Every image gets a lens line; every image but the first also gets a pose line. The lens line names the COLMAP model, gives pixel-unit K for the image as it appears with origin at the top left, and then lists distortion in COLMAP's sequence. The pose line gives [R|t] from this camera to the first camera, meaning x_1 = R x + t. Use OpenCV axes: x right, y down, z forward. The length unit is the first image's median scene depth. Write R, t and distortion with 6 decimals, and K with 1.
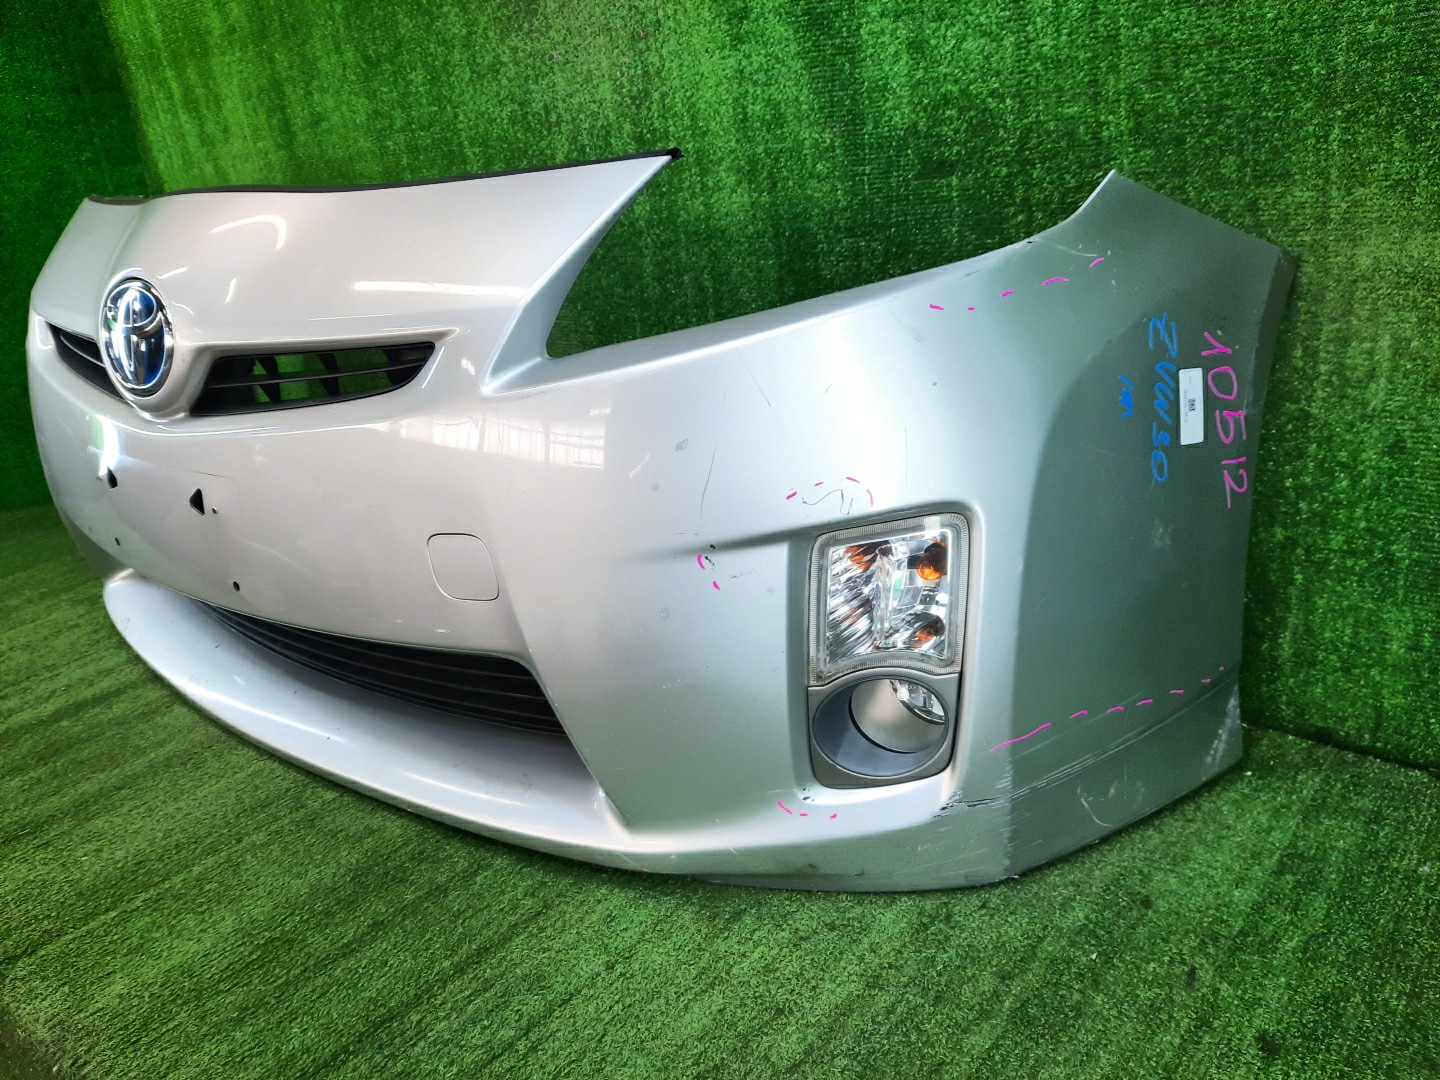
lens RADIAL K [[1030.8, 0, 695.9], [0, 1030.8, 531.9], [0, 0, 1]] dist [0.032061, -0.039599]
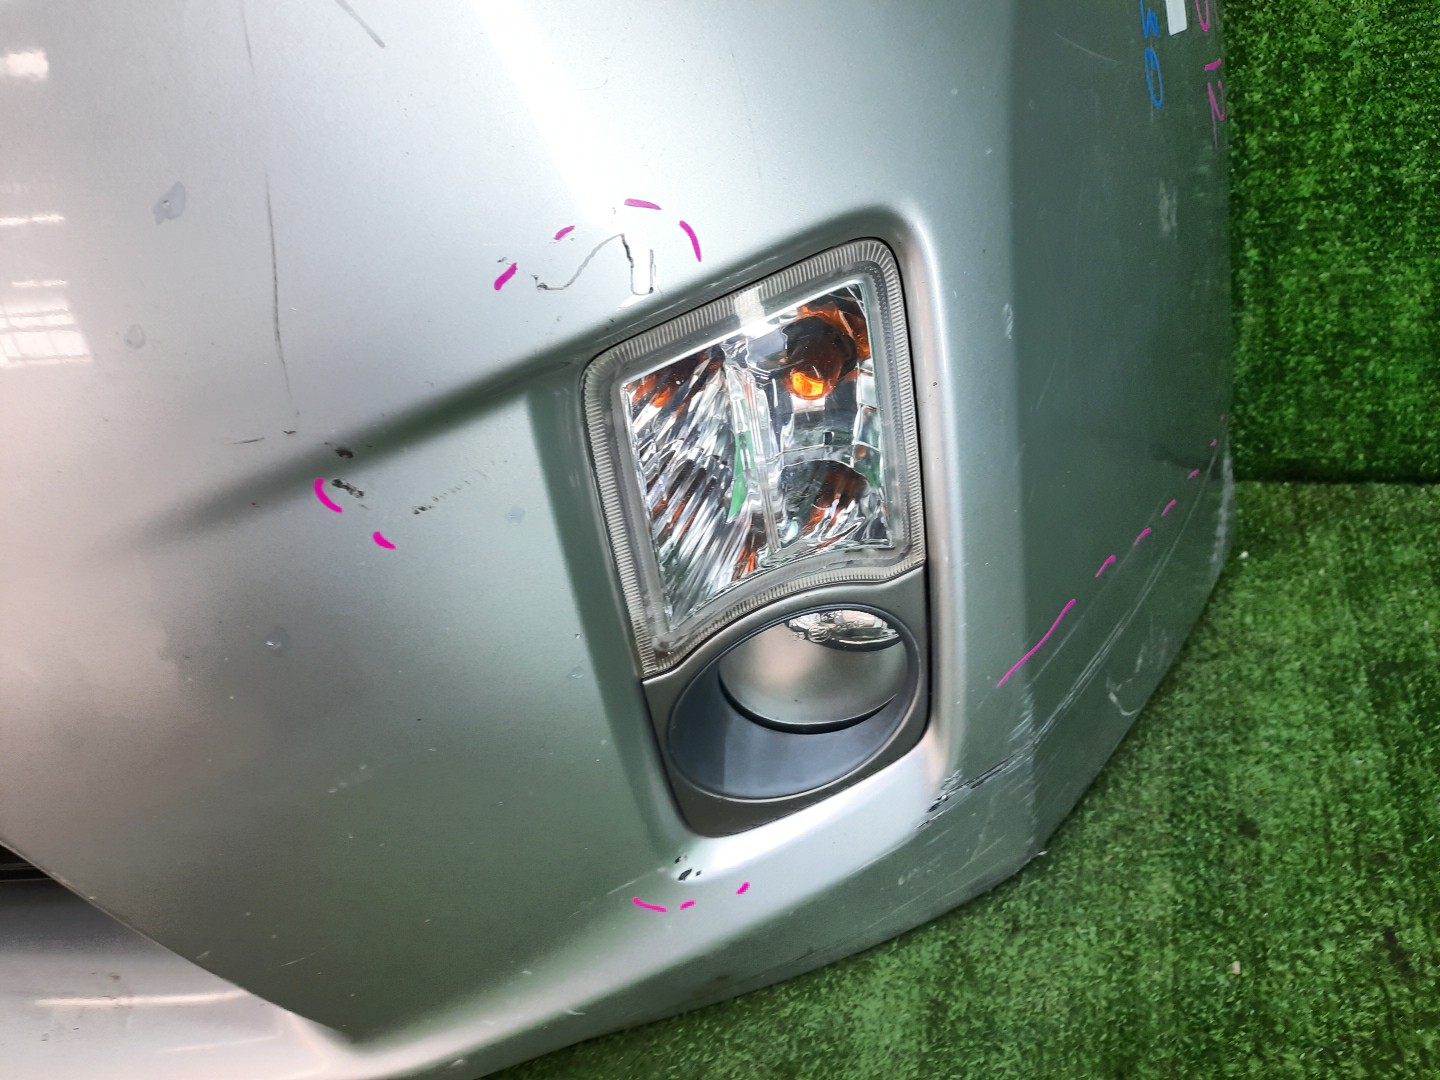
lens RADIAL K [[1030.8, 0, 695.9], [0, 1030.8, 531.9], [0, 0, 1]] dist [0.032061, -0.039599]
pose [[0.920794, -0.284615, 0.266706, 0.021178], [0.237522, 0.951529, 0.195385, -0.001781], [-0.309388, -0.116561, 0.943765, 0.480562]]
